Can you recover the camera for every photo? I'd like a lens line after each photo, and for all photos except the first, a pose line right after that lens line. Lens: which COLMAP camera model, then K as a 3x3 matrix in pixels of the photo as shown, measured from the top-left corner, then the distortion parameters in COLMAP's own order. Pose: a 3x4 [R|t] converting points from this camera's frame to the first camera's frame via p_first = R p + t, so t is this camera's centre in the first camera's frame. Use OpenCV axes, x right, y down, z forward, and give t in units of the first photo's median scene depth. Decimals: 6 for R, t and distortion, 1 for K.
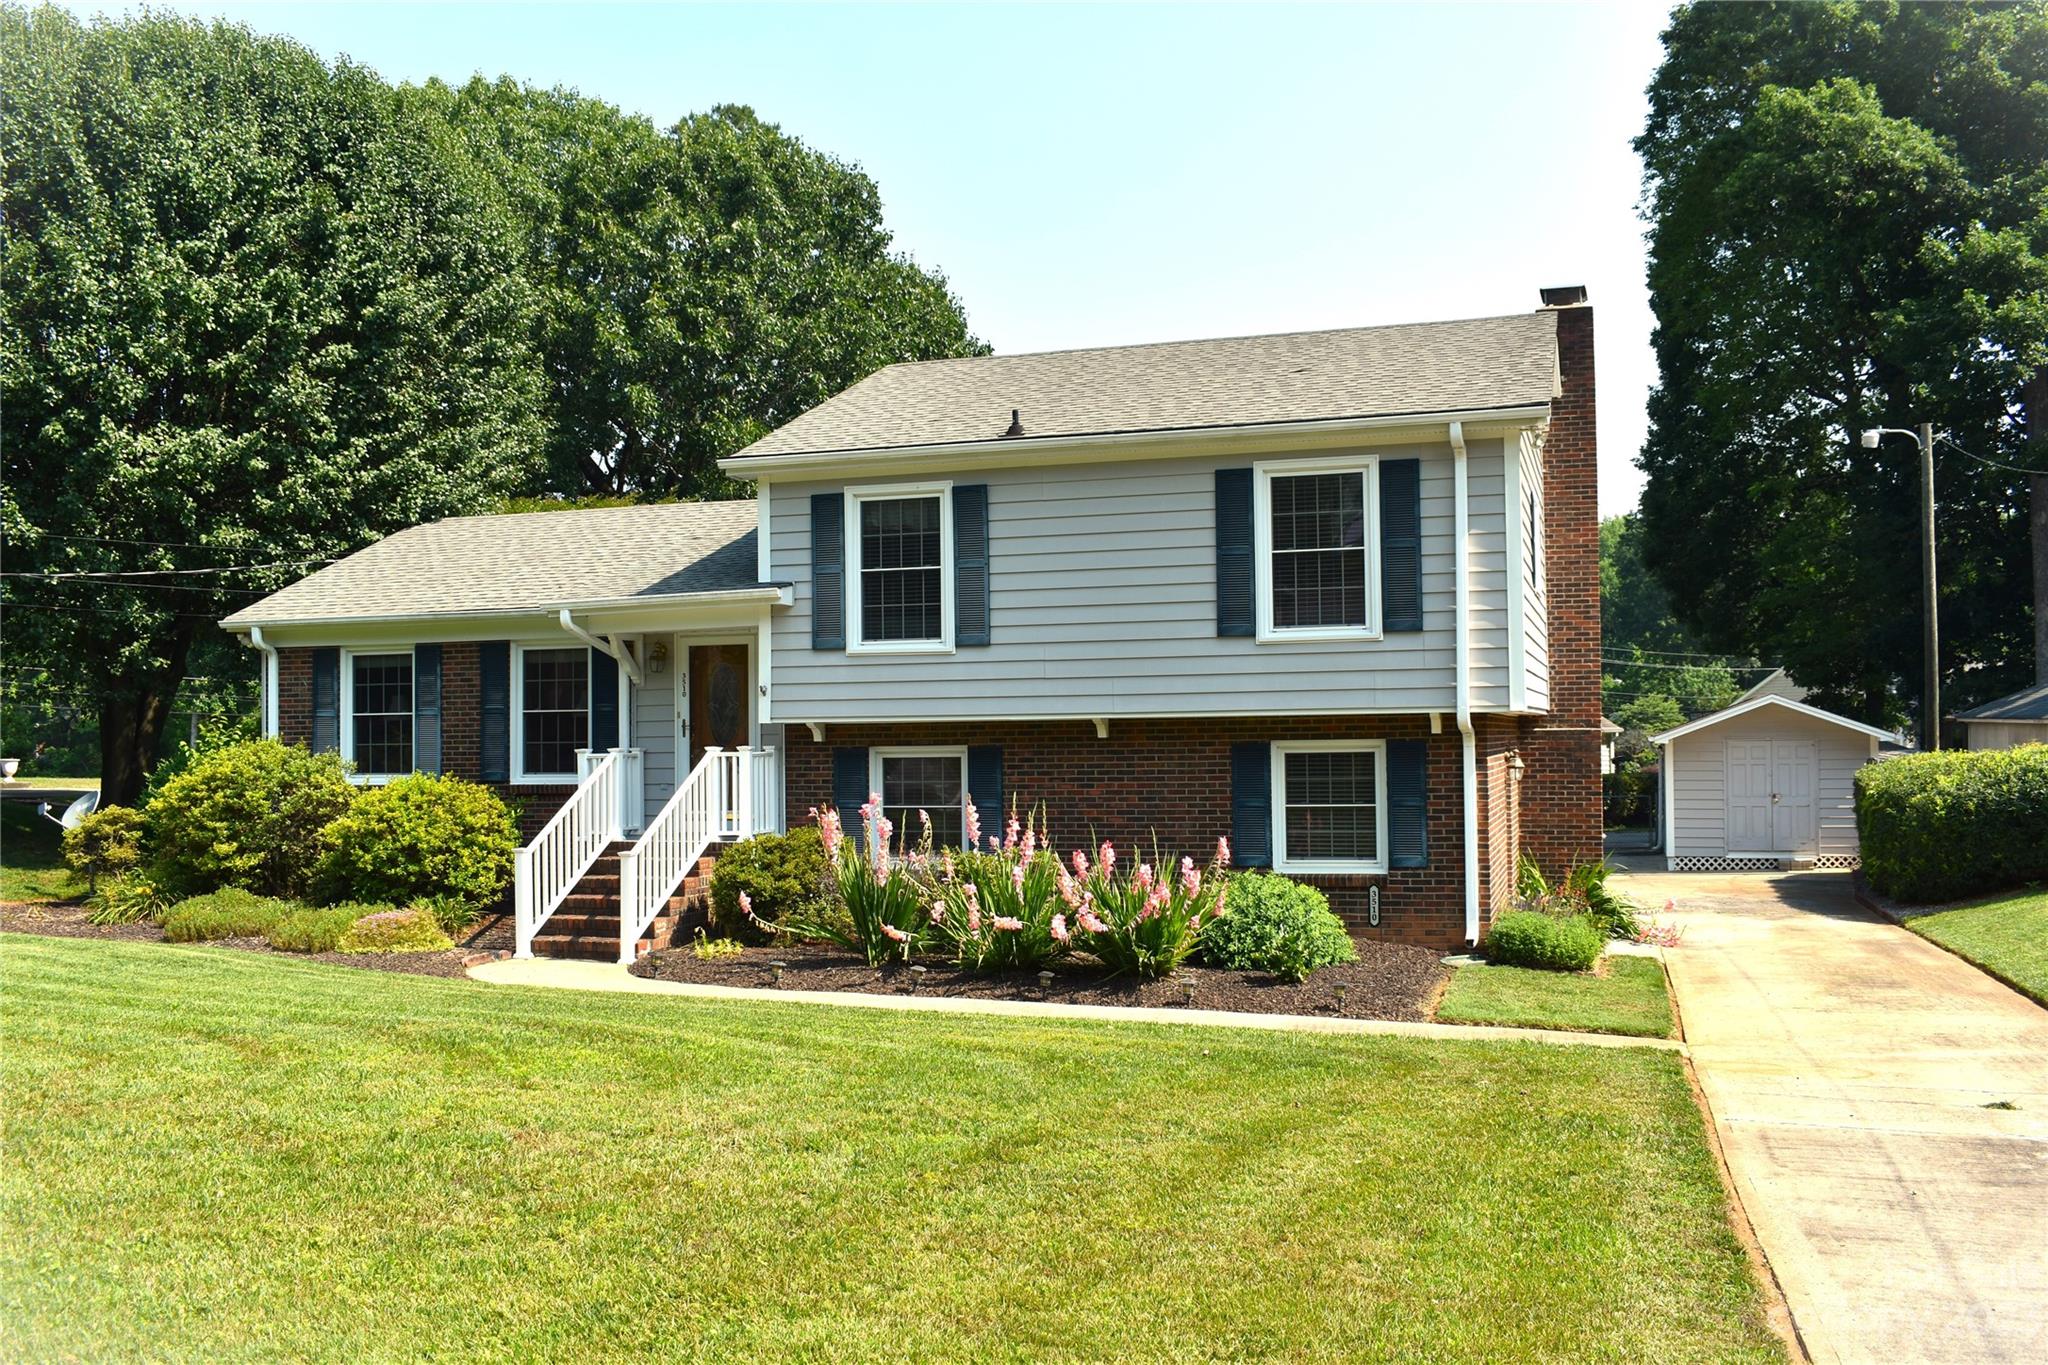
lens RADIAL K [[1845.1, 0, 1023.9], [0, 1845.1, 691.2], [0, 0, 1]] dist [-0.088571, 0.017451]
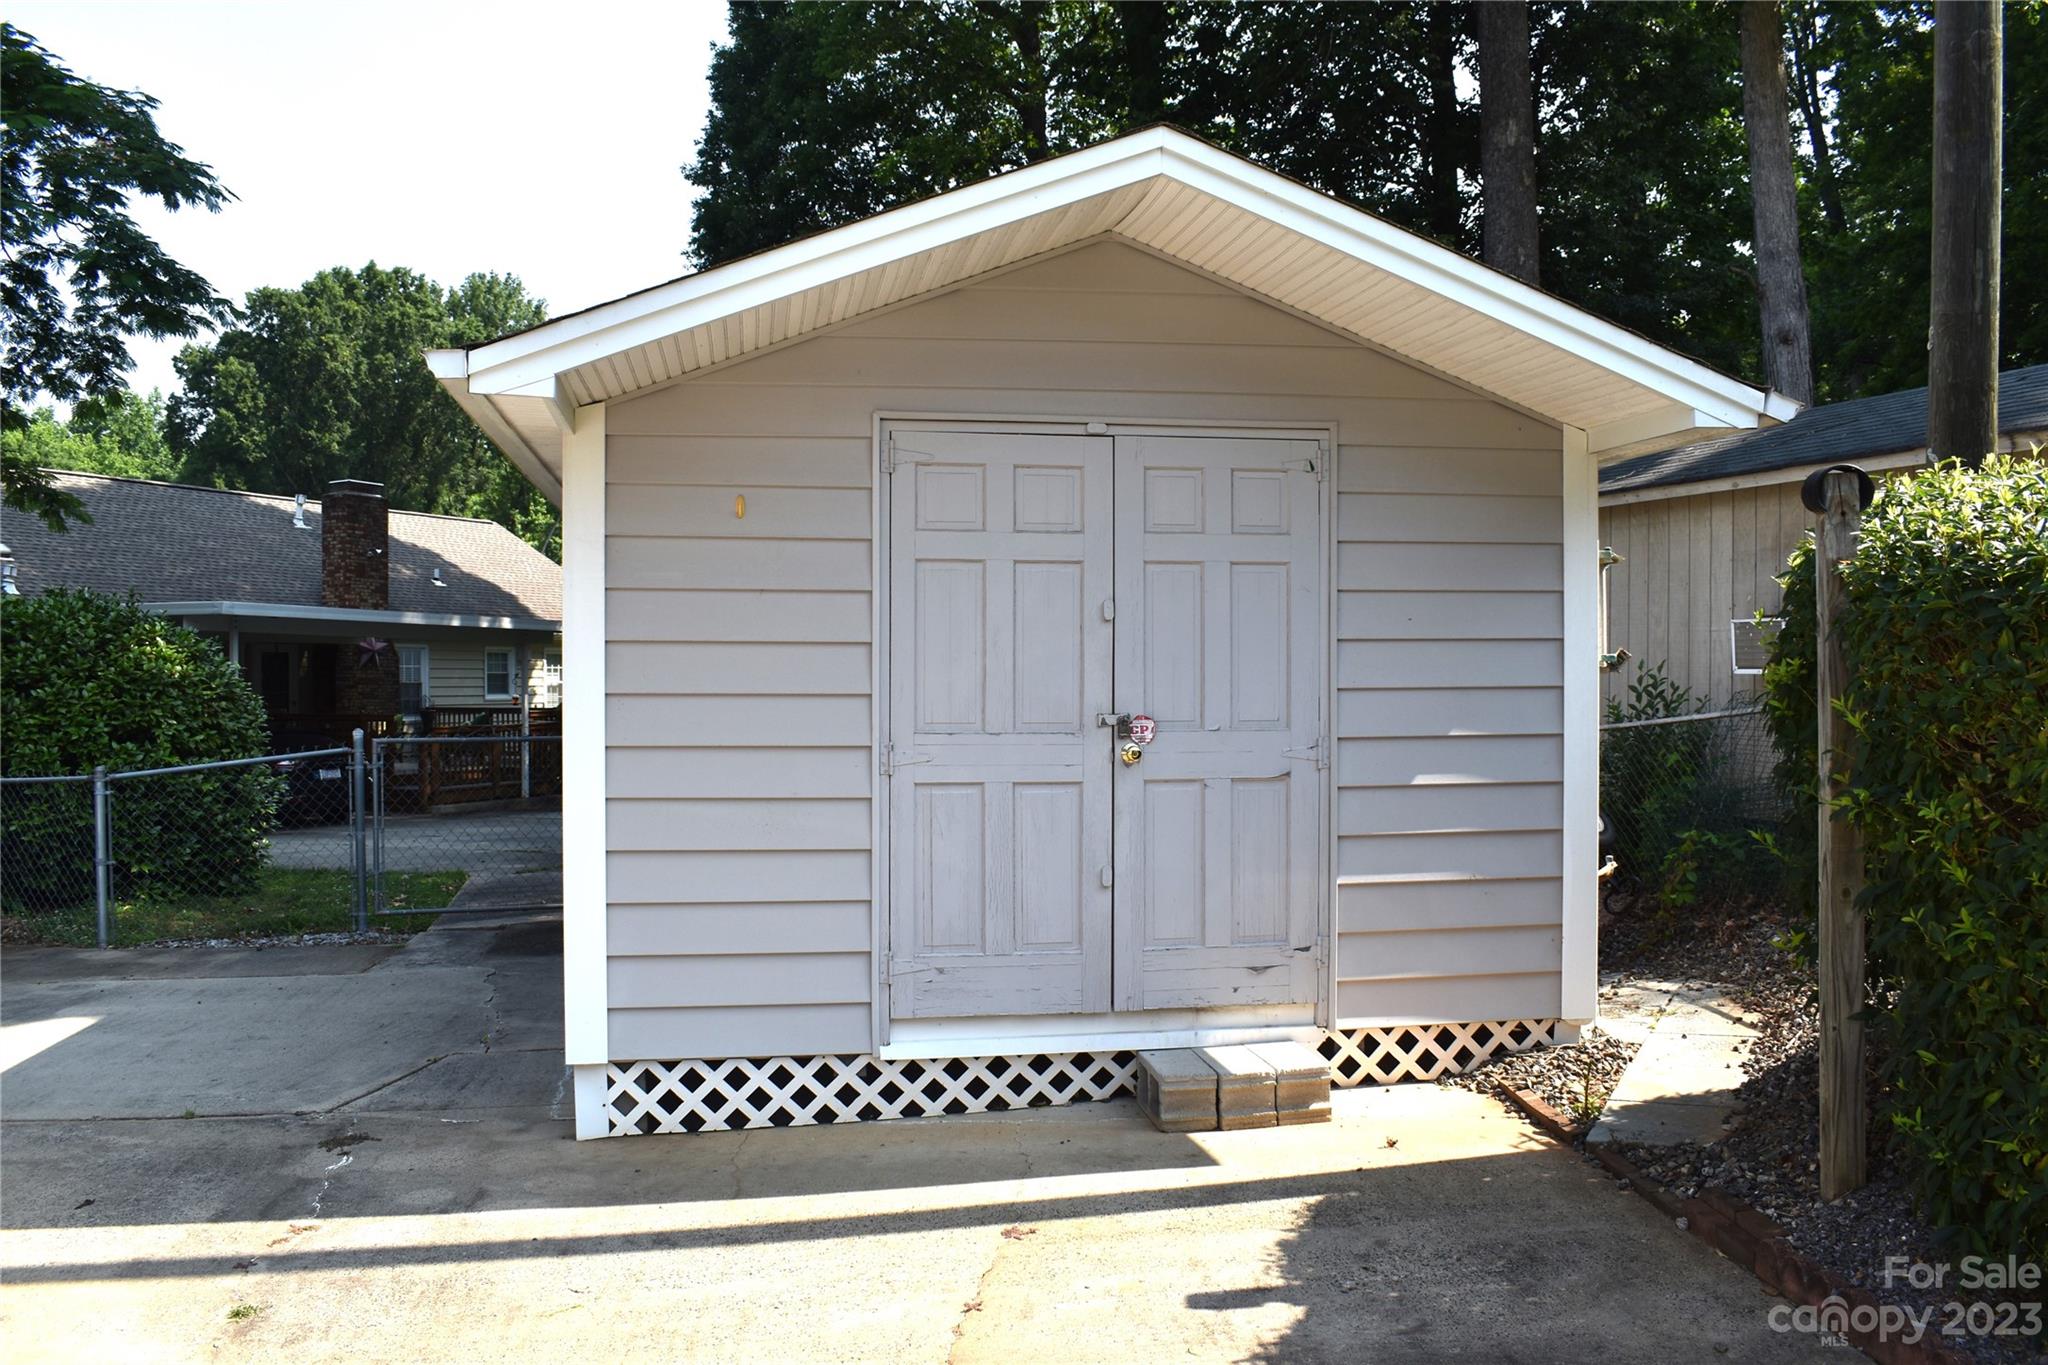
lens RADIAL K [[1630.1, 0, 1028.0], [0, 1630.1, 681.3], [0, 0, 1]] dist [-0.100428, 0.019762]
pose [[0.876162, 0.010218, 0.481908, 0.481872], [-0.018582, 0.999748, 0.012587, 0.076390], [-0.481658, -0.019983, 0.876132, 1.282511]]
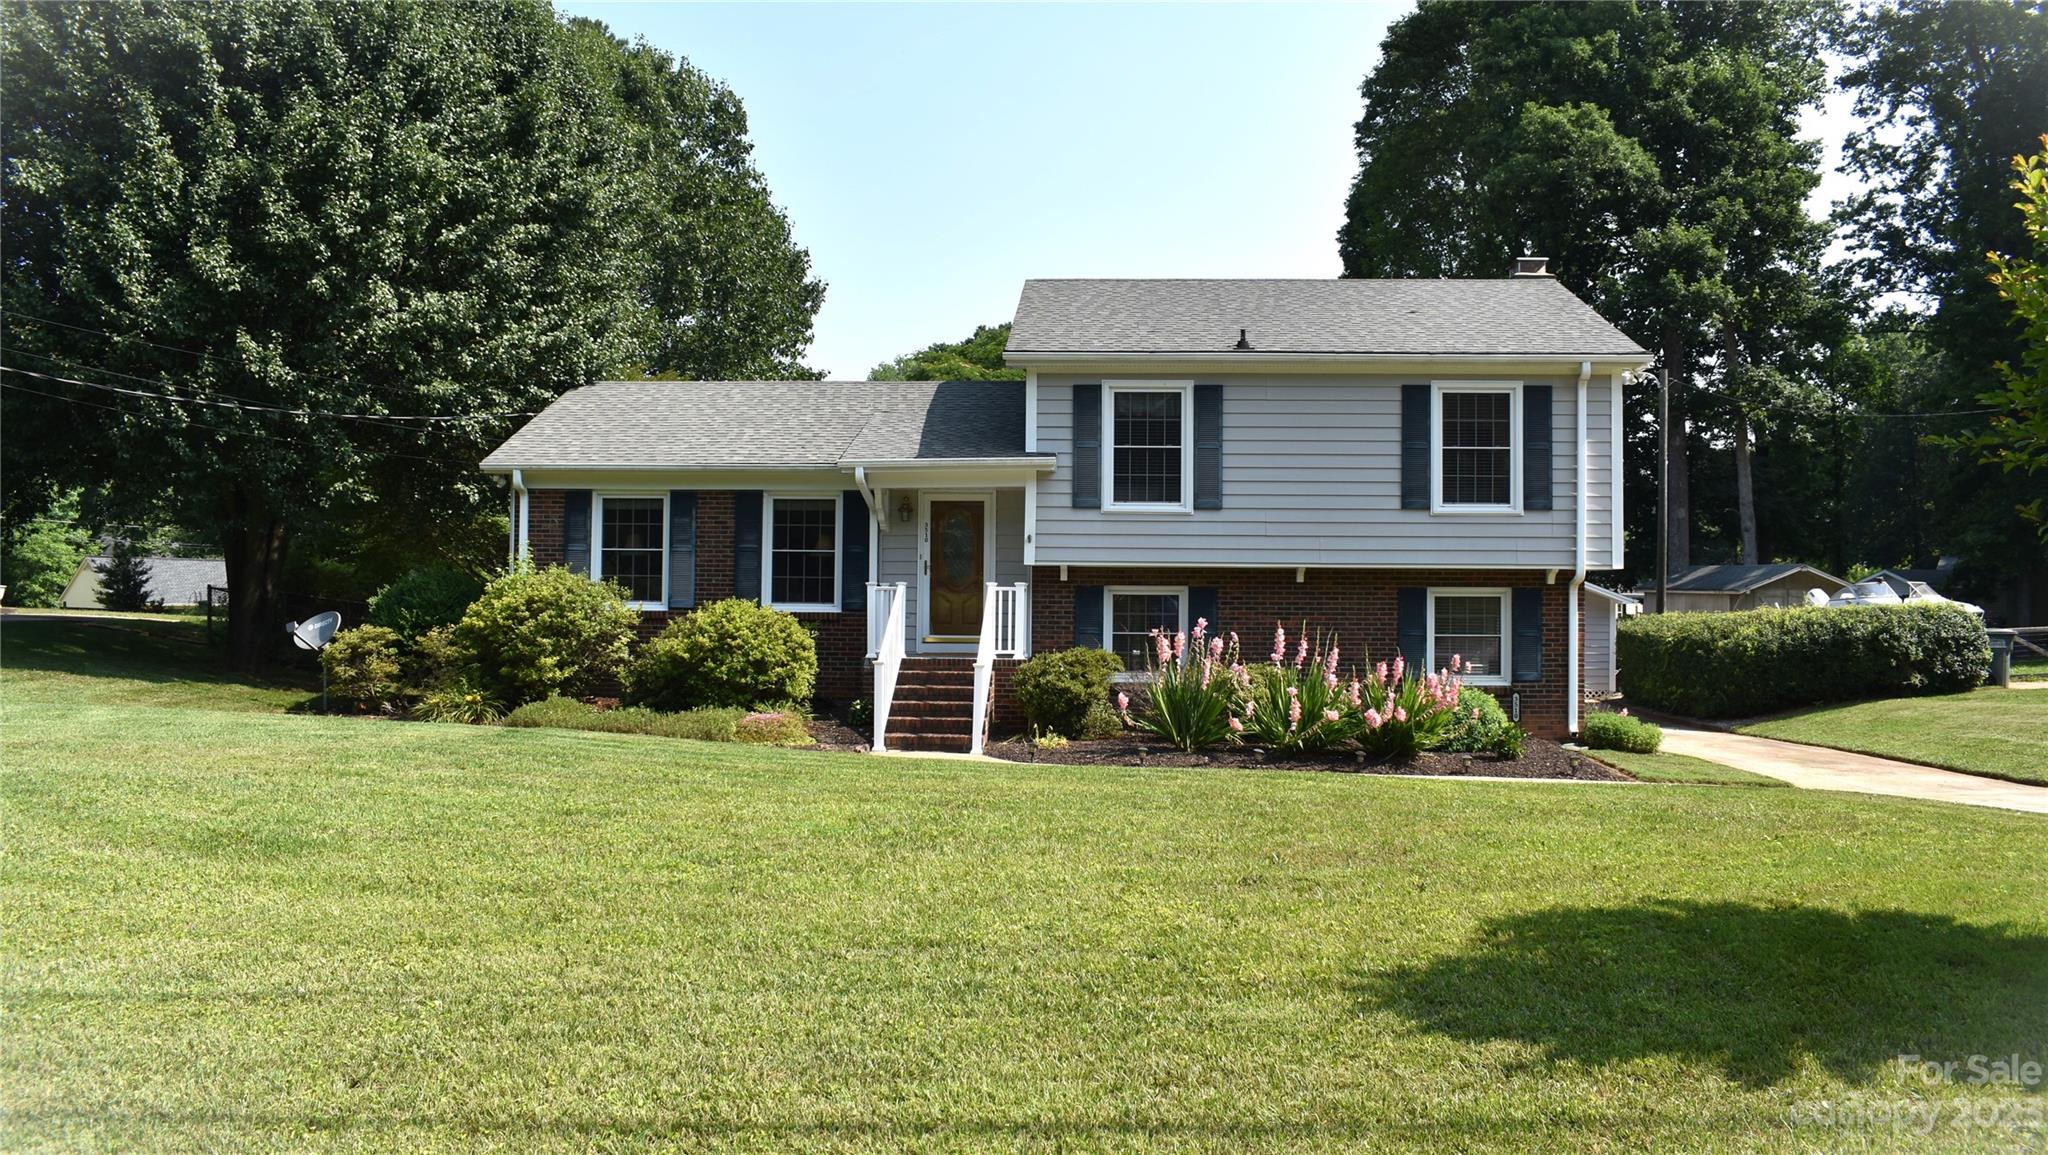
lens RADIAL K [[1642.3, 0, 1025.0], [0, 1642.3, 562.4], [0, 0, 1]] dist [-0.087080, -0.007757]
pose [[0.966256, 0.026943, 0.256172, -0.378007], [-0.027477, 0.999621, -0.001497, 0.015474], [-0.256116, -0.005592, 0.966630, -0.068384]]
